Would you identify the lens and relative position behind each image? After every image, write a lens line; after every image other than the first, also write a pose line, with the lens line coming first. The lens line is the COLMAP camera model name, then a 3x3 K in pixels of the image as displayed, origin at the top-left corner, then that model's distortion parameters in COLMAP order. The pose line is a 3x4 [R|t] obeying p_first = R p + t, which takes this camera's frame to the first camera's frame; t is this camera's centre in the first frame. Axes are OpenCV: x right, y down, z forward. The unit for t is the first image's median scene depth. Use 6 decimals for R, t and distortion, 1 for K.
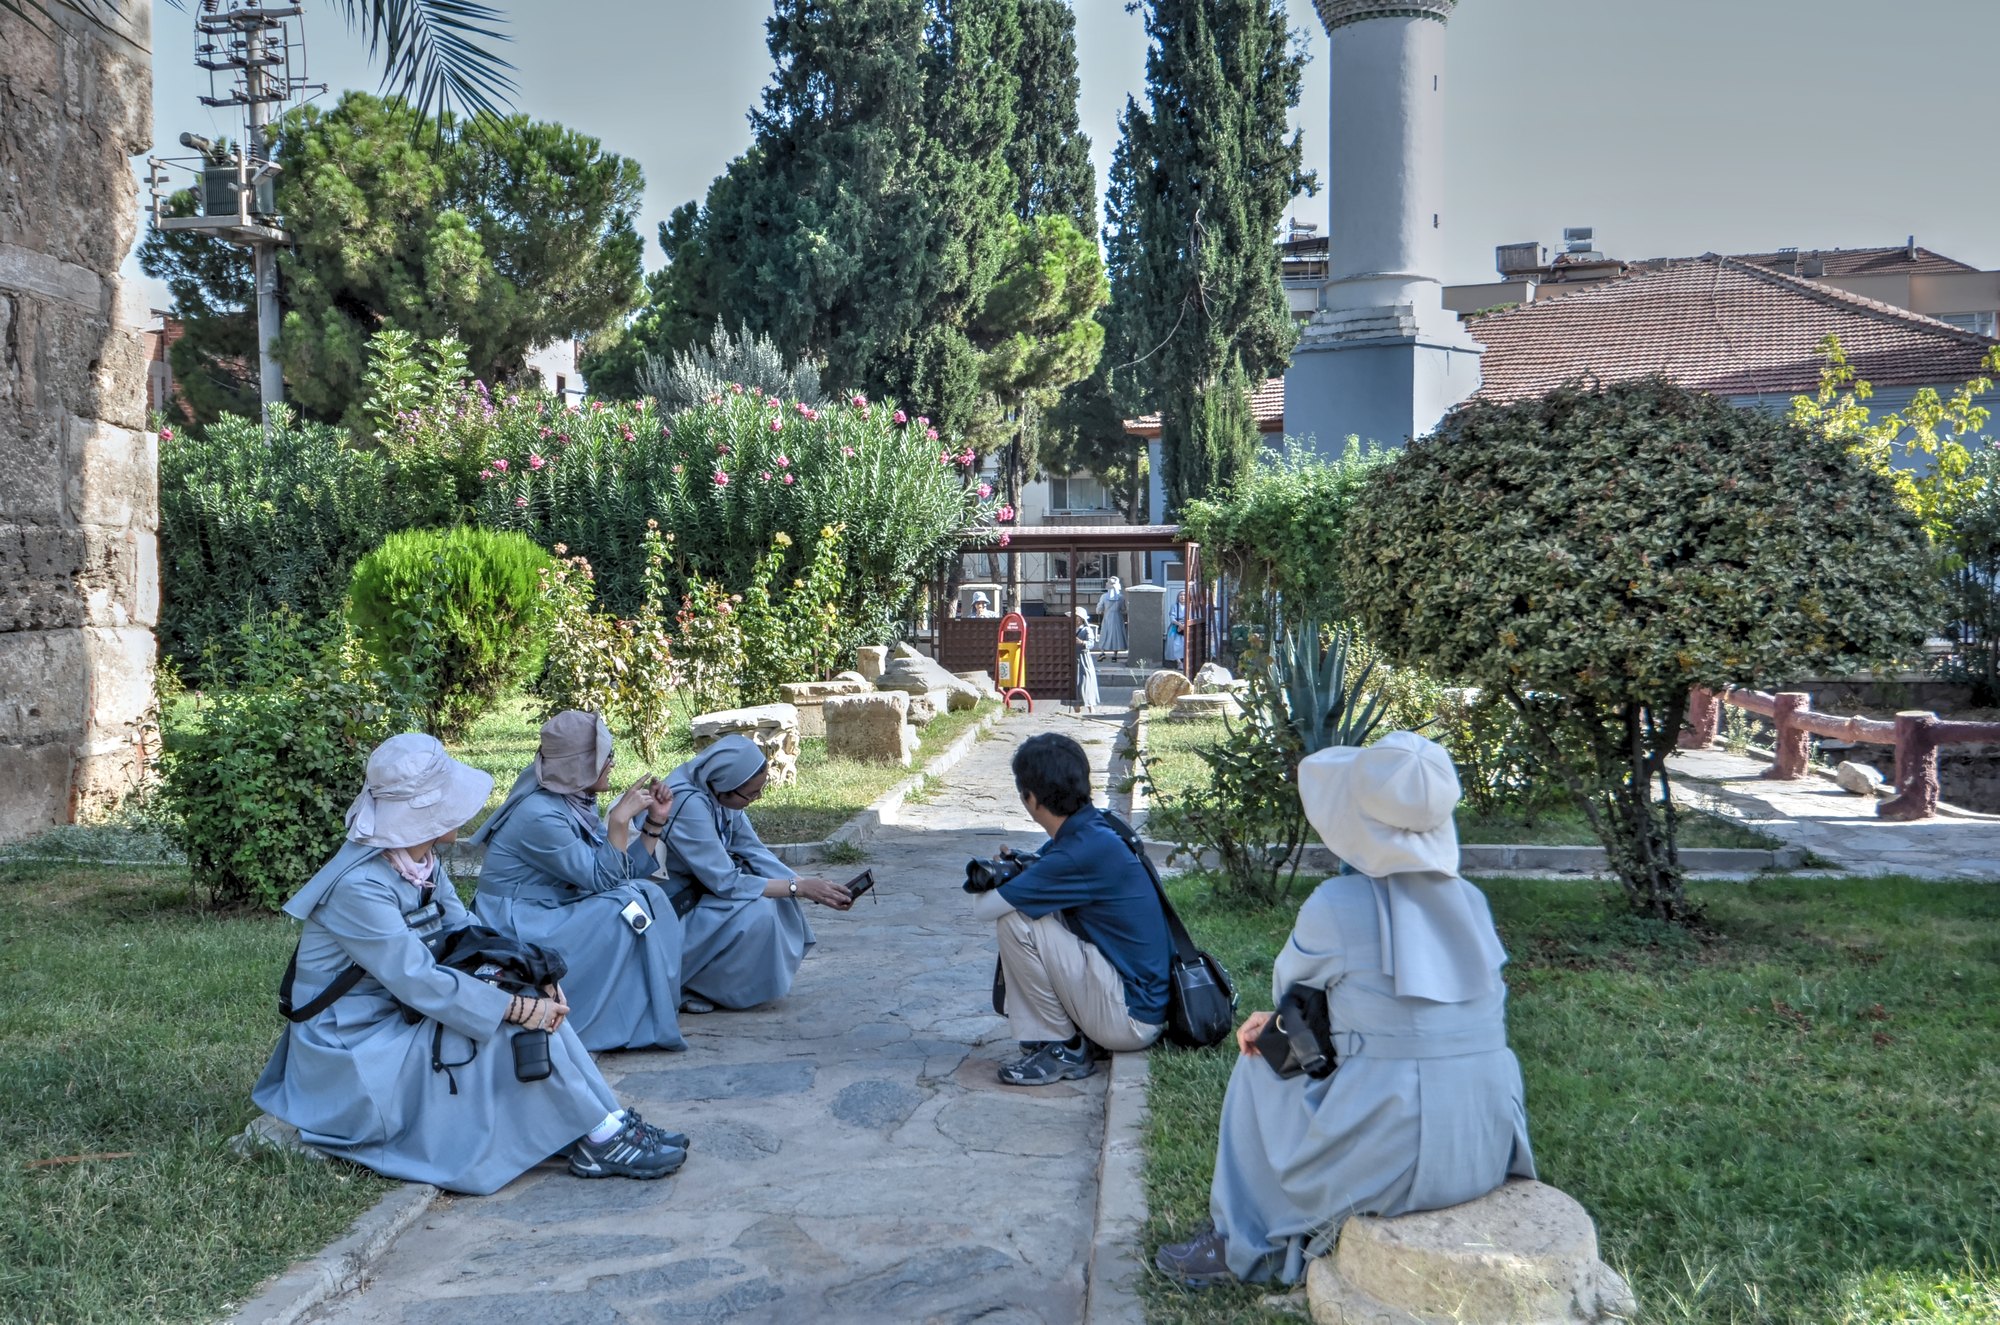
lens RADIAL K [[1998.1, 0, 1000.0], [0, 1998.1, 662.5], [0, 0, 1]] dist [0.009676, 0.006171]
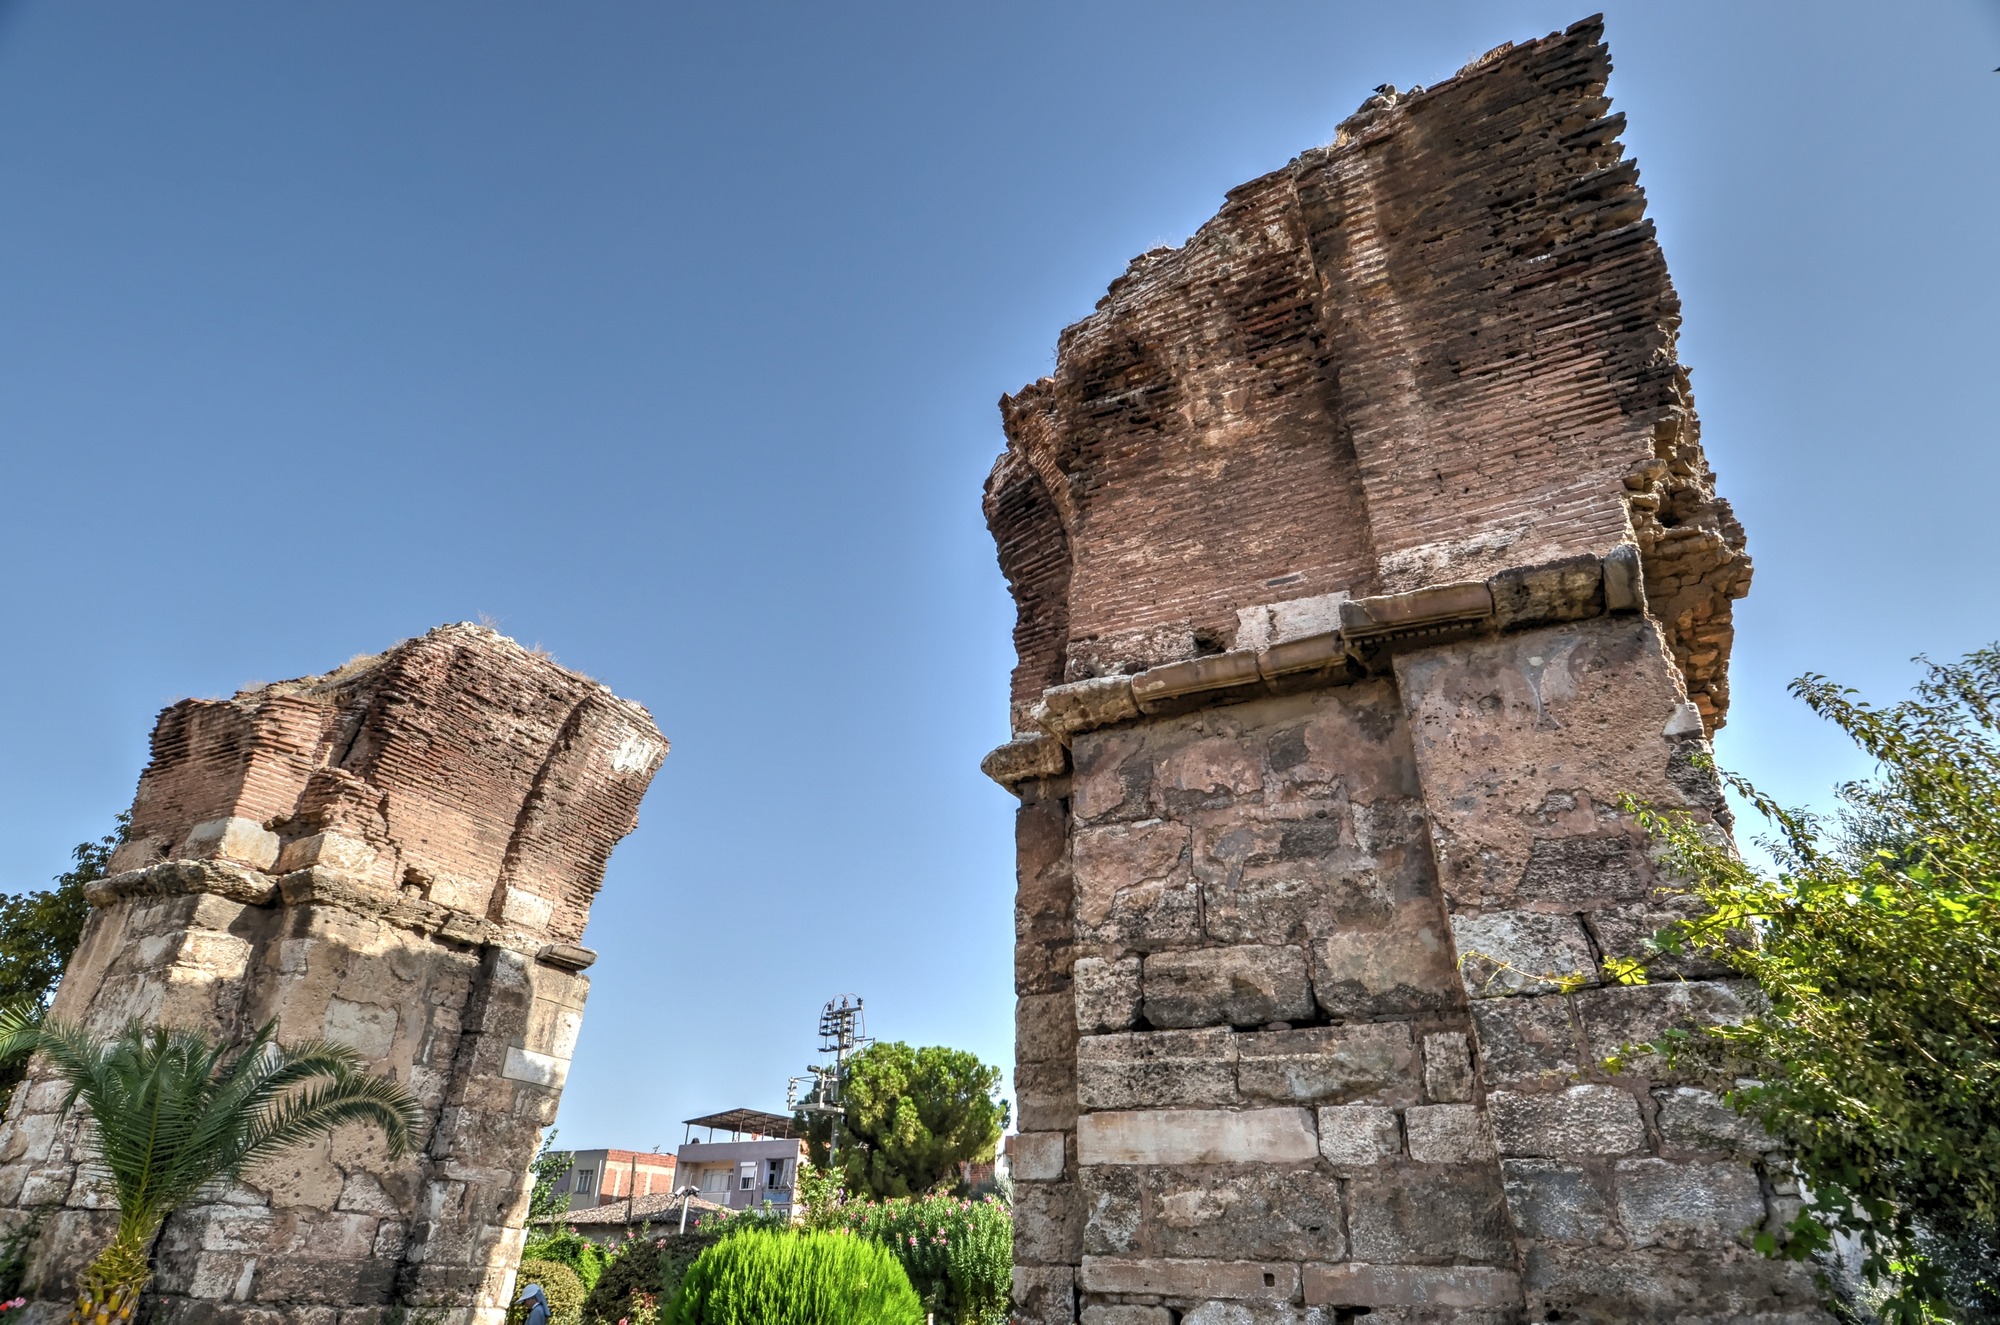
lens RADIAL K [[1043.5, 0, 1000.0], [0, 1043.5, 662.5], [0, 0, 1]] dist [0.053639, -0.057442]
pose [[0.928897, -0.166668, -0.330714, 0.262053], [-0.042054, 0.839760, -0.541327, -0.001981], [0.367942, 0.516745, 0.773041, -0.106495]]
